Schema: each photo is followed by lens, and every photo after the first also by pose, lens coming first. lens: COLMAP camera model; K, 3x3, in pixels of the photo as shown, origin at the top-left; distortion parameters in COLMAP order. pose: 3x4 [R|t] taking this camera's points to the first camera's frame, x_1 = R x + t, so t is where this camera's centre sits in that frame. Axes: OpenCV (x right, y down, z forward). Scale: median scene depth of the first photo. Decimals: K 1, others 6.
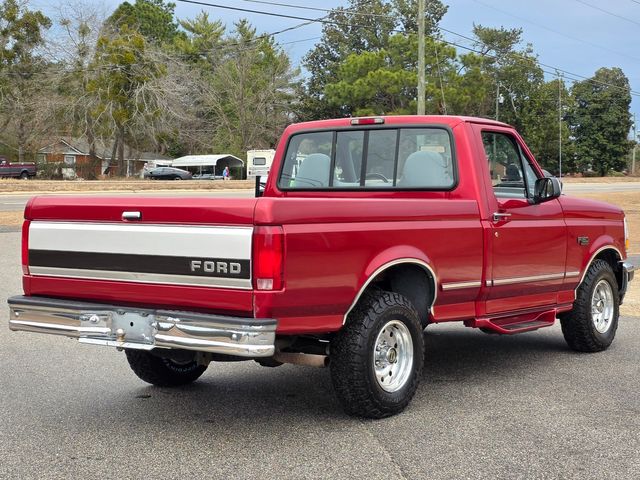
lens RADIAL K [[1225.8, 0, 299.5], [0, 1225.8, 239.3], [0, 0, 1]] dist [0.161465, -0.359117]
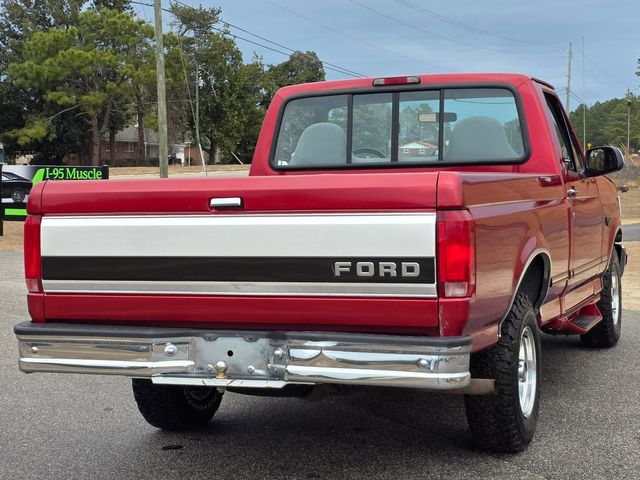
lens RADIAL K [[1273.3, 0, 342.5], [0, 1273.3, 239.9], [0, 0, 1]] dist [0.195061, -0.641467]
pose [[0.954850, -0.037413, 0.294724, -0.226469], [0.035383, 0.999299, 0.012220, -0.003454], [-0.294974, -0.001240, 0.955504, 0.205640]]
